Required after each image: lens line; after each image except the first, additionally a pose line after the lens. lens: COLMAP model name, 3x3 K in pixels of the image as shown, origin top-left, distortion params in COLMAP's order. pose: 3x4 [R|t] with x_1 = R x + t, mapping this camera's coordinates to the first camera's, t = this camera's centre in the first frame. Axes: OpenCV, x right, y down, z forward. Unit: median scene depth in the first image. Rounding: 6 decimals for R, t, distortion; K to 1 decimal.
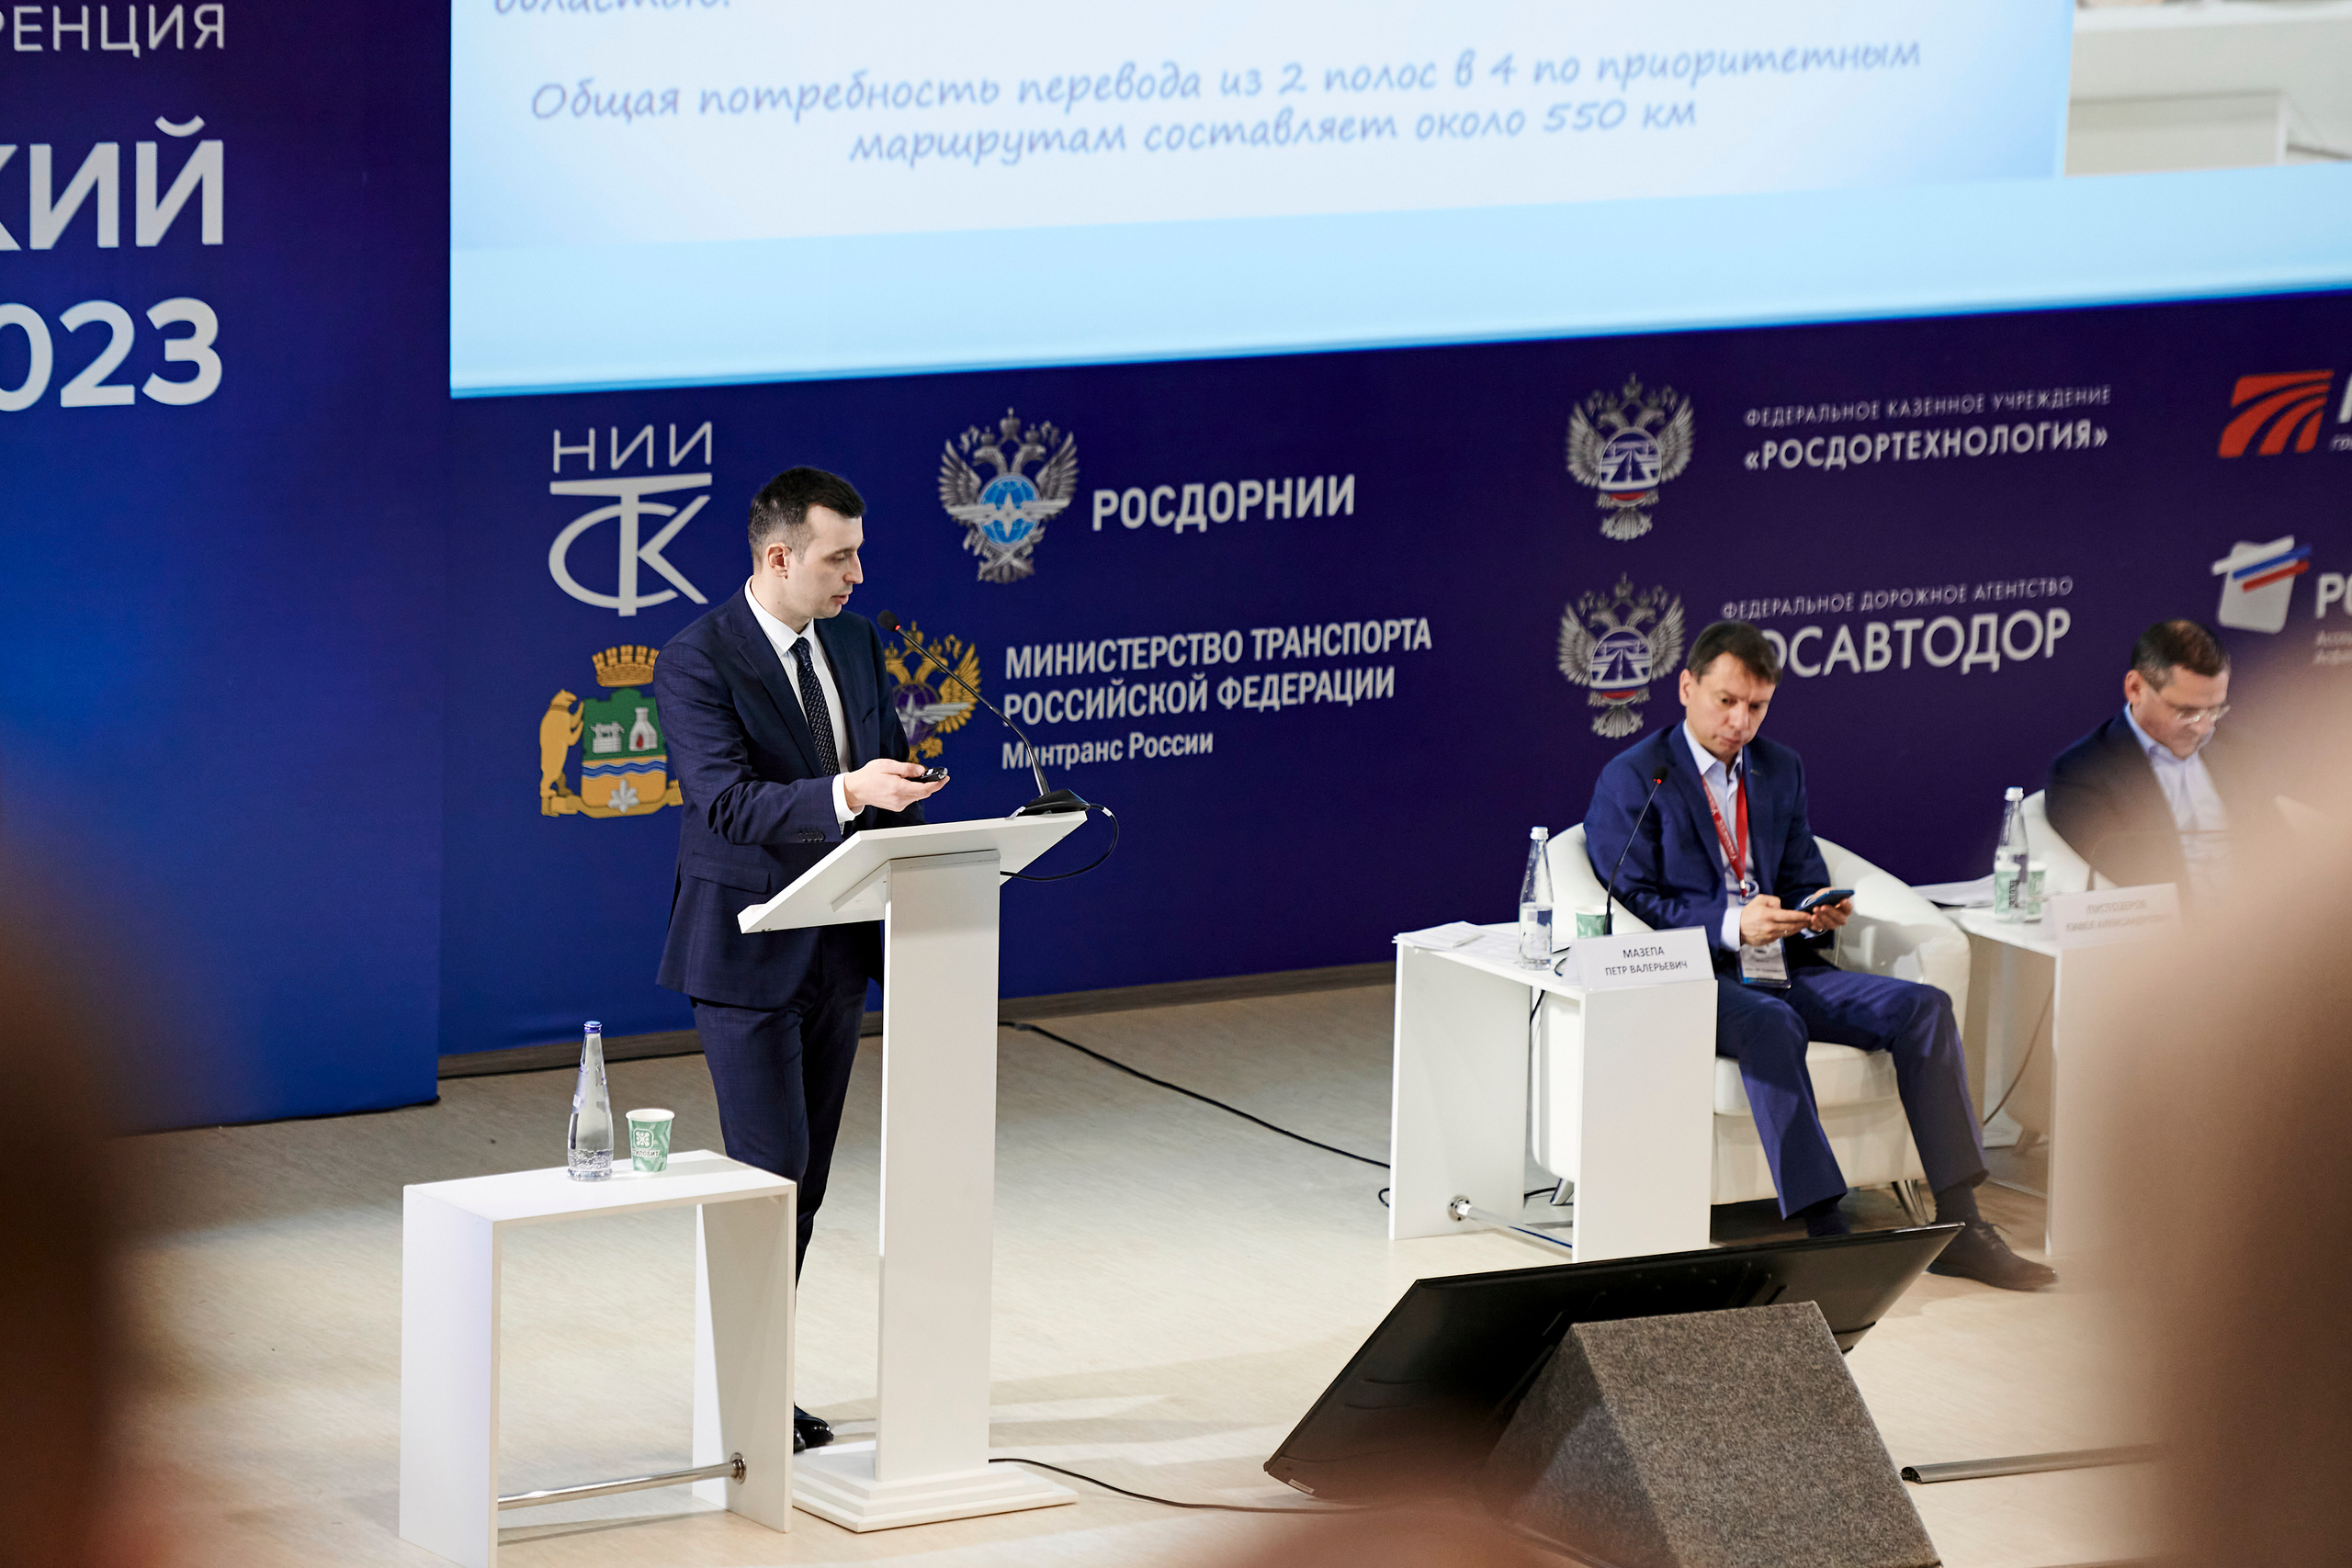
lens RADIAL K [[9392.6, 0, 1191.0], [0, 9392.6, 764.1], [0, 0, 1]] dist [1.017632, 0.000000]
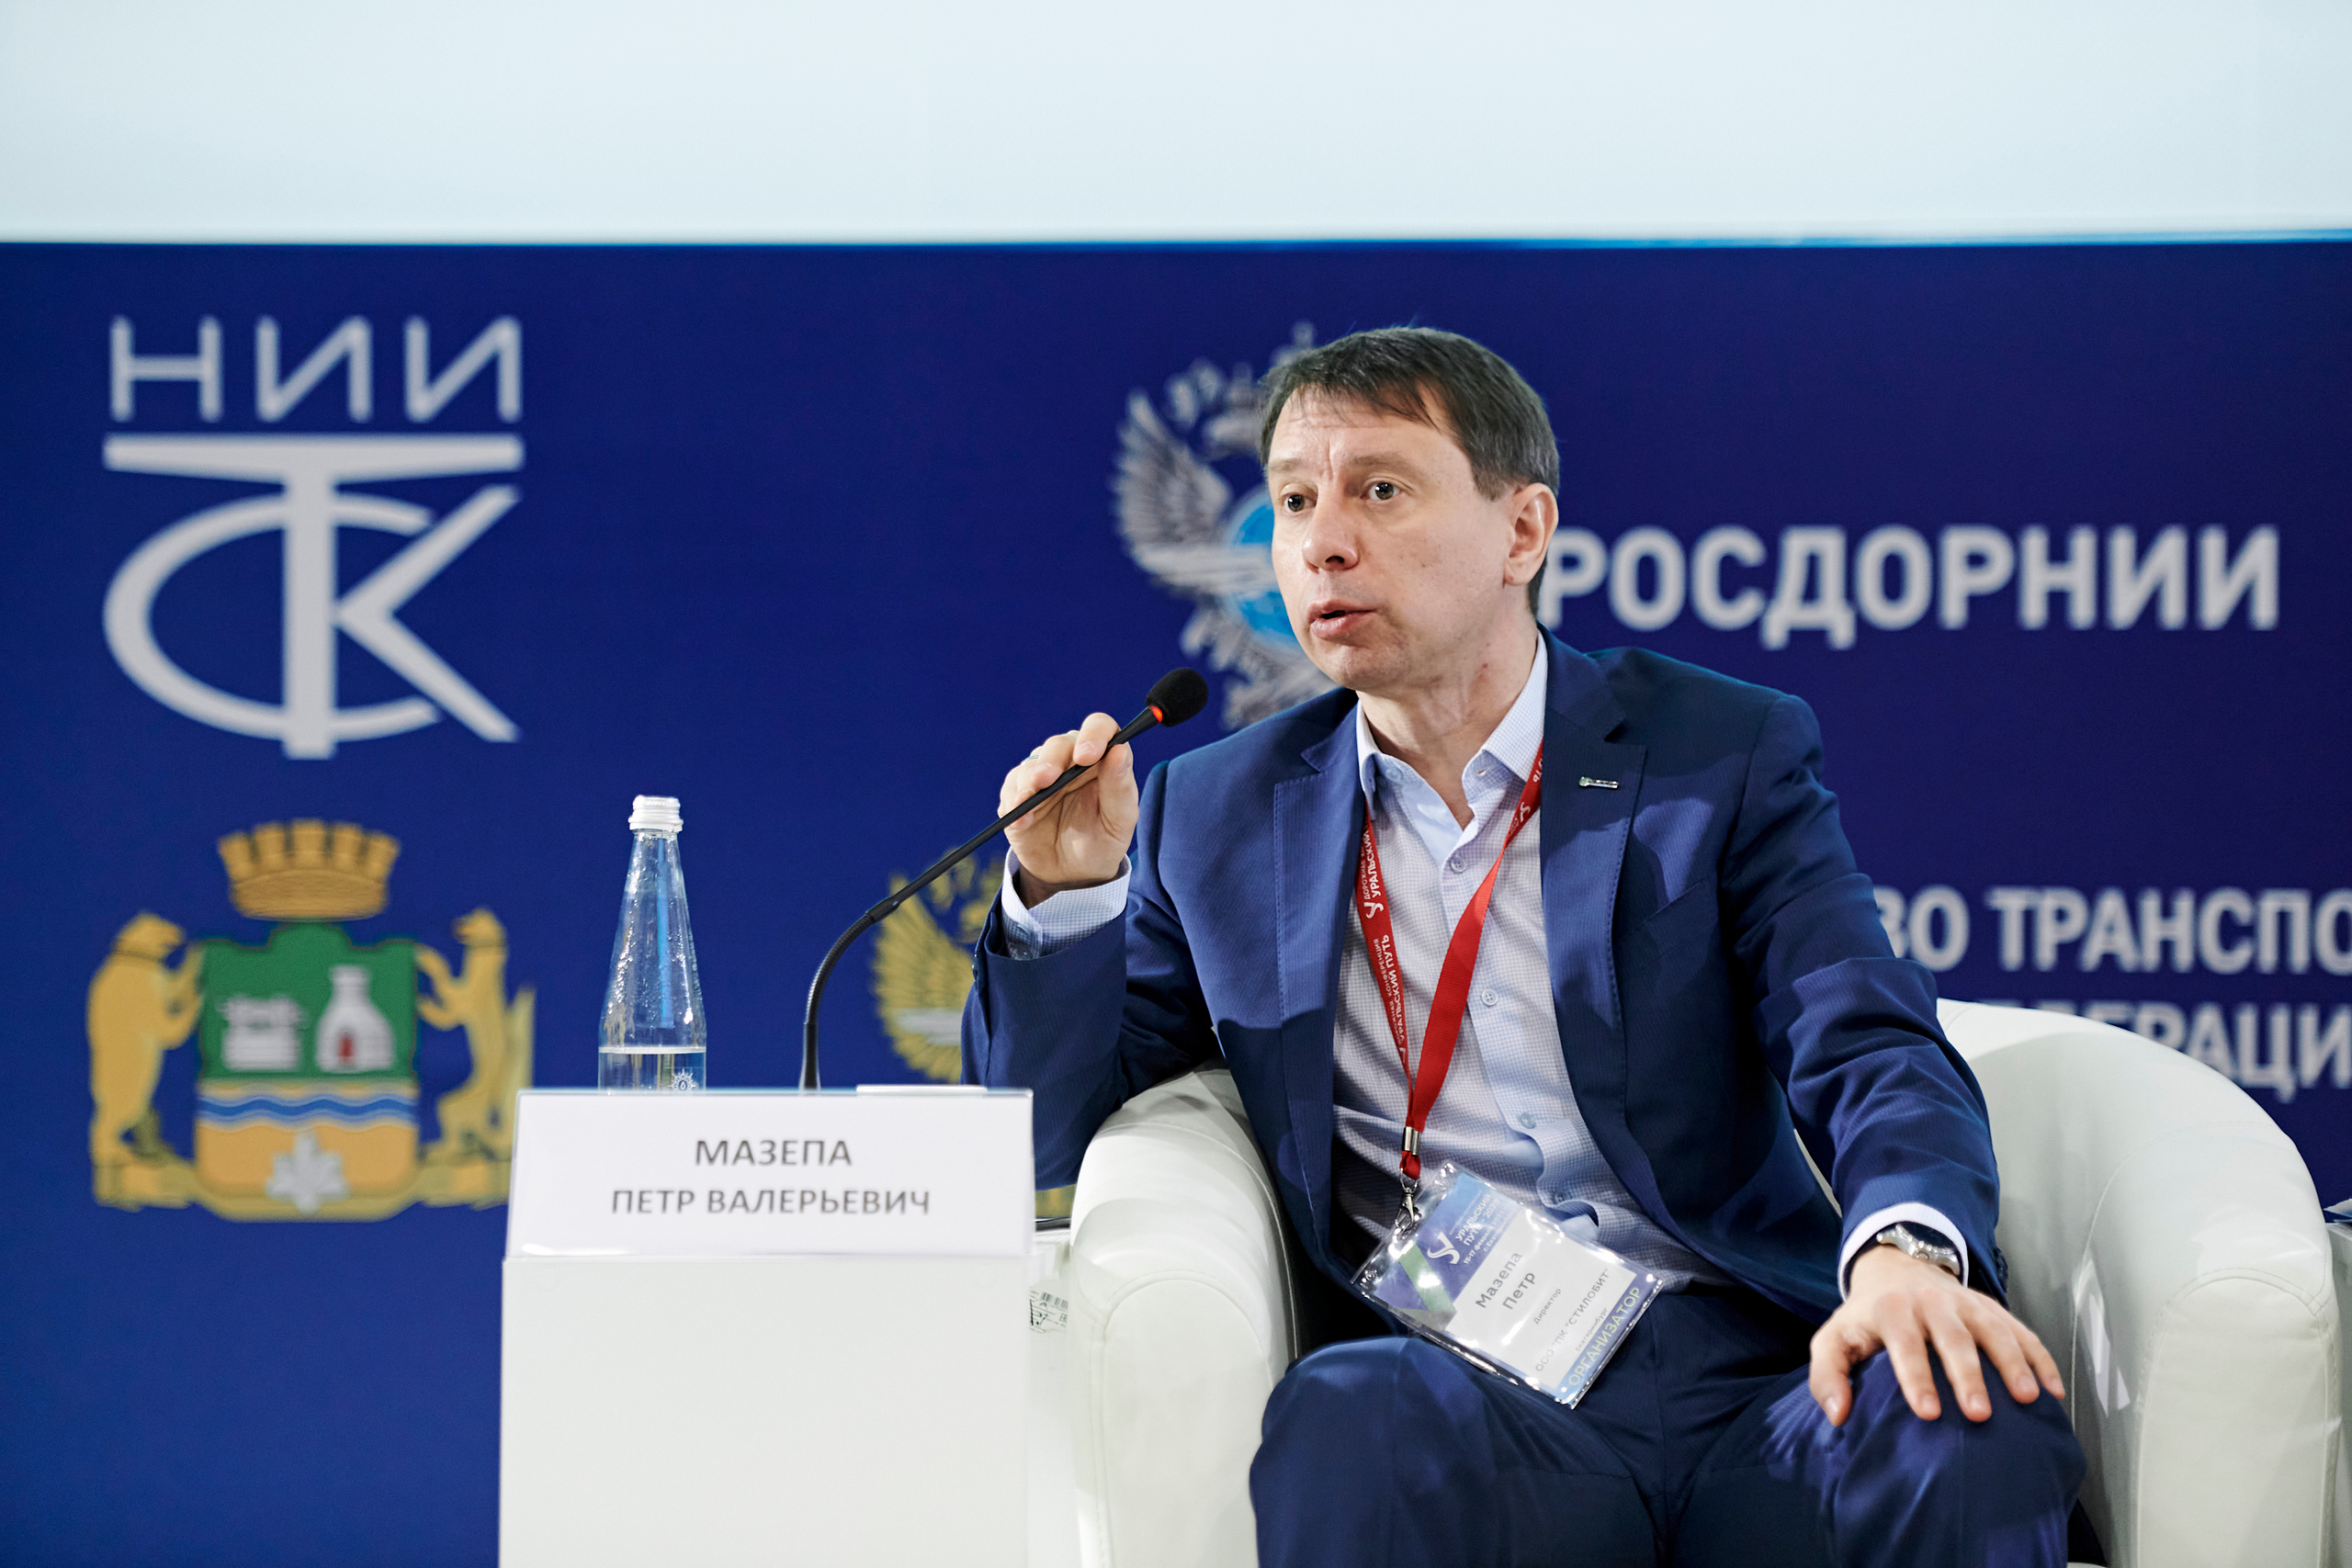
lens RADIAL K [[8063.3, 0, 1190.1], [0, 8063.3, 769.5], [0, 0, 1]] dist [0.568265, 0.000000]
pose [[0.814870, -0.036725, -0.578479, 0.192990], [-0.080252, 0.981232, -0.175341, 0.048089], [0.574061, 0.189304, 0.796629, 0.719211]]
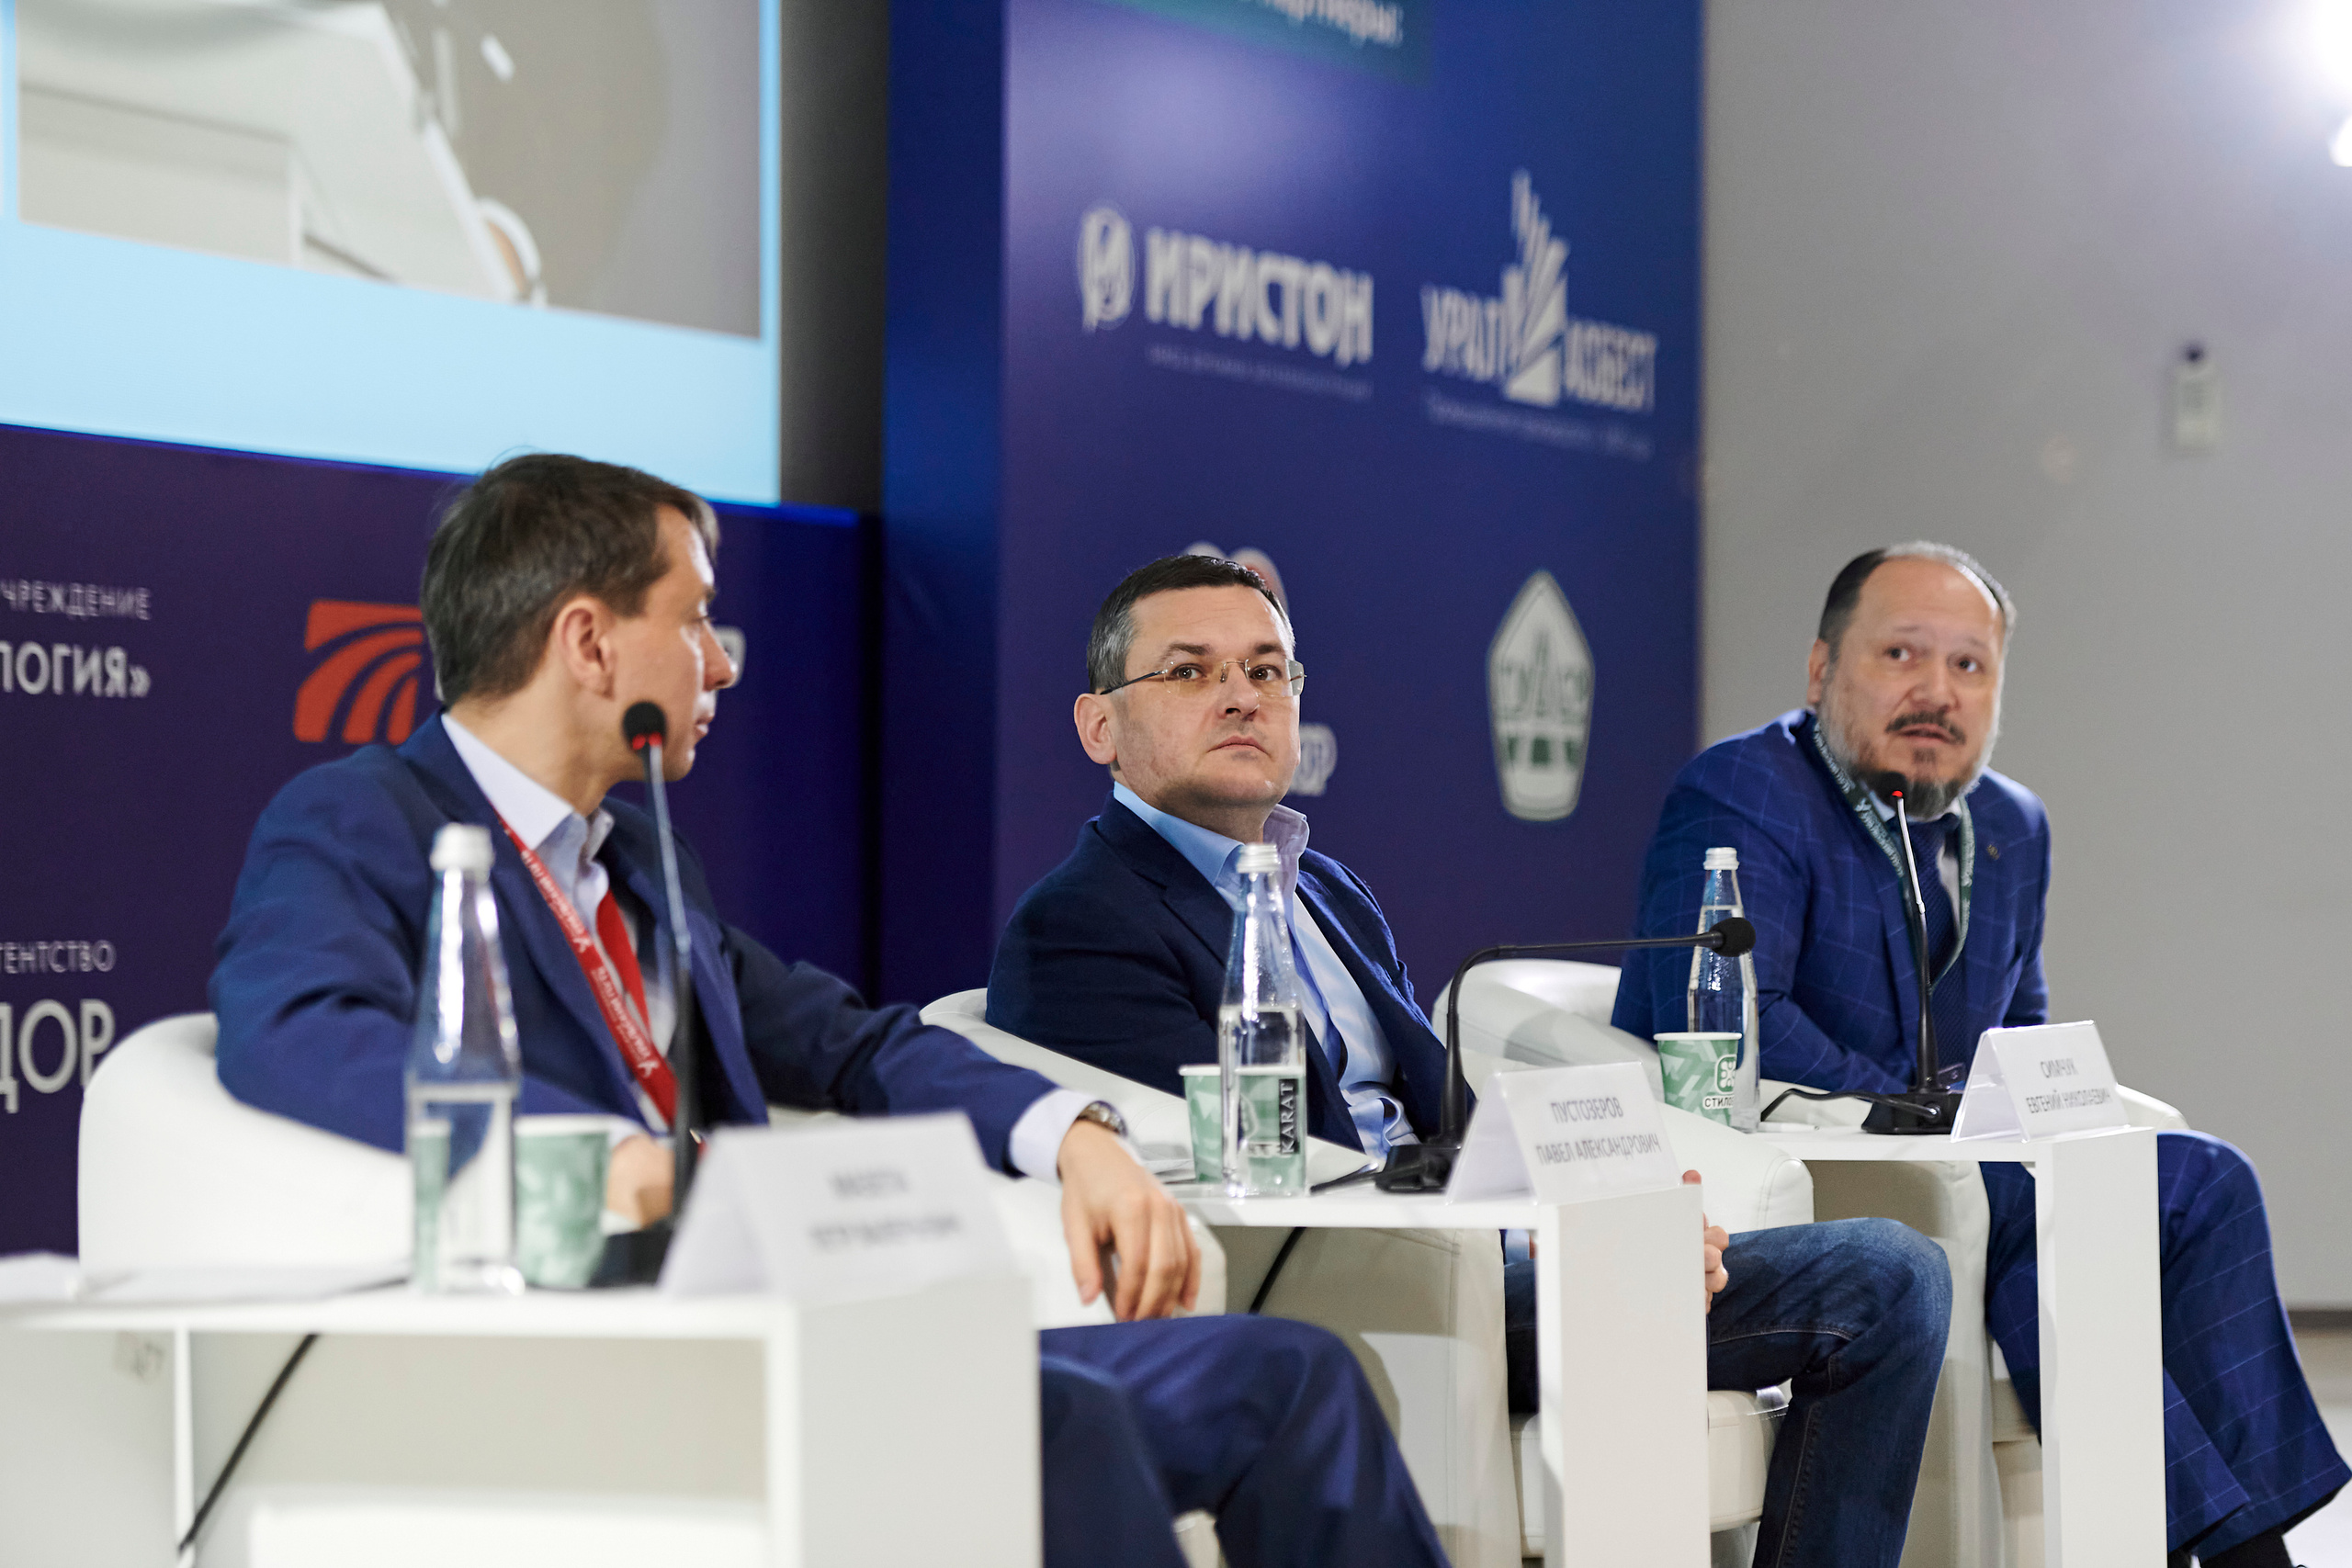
lens RADIAL K [[6081.3, 0, 1186.5], [0, 6081.3, 778.5], [0, 0, 1]] dist [0.198796, 0.000000]
pose [[0.839313, -0.024558, 0.543093, -0.048379], [0.128440, 0.979656, -0.154196, 0.035756], [-0.528258, 0.199173, 0.825393, 0.745909]]
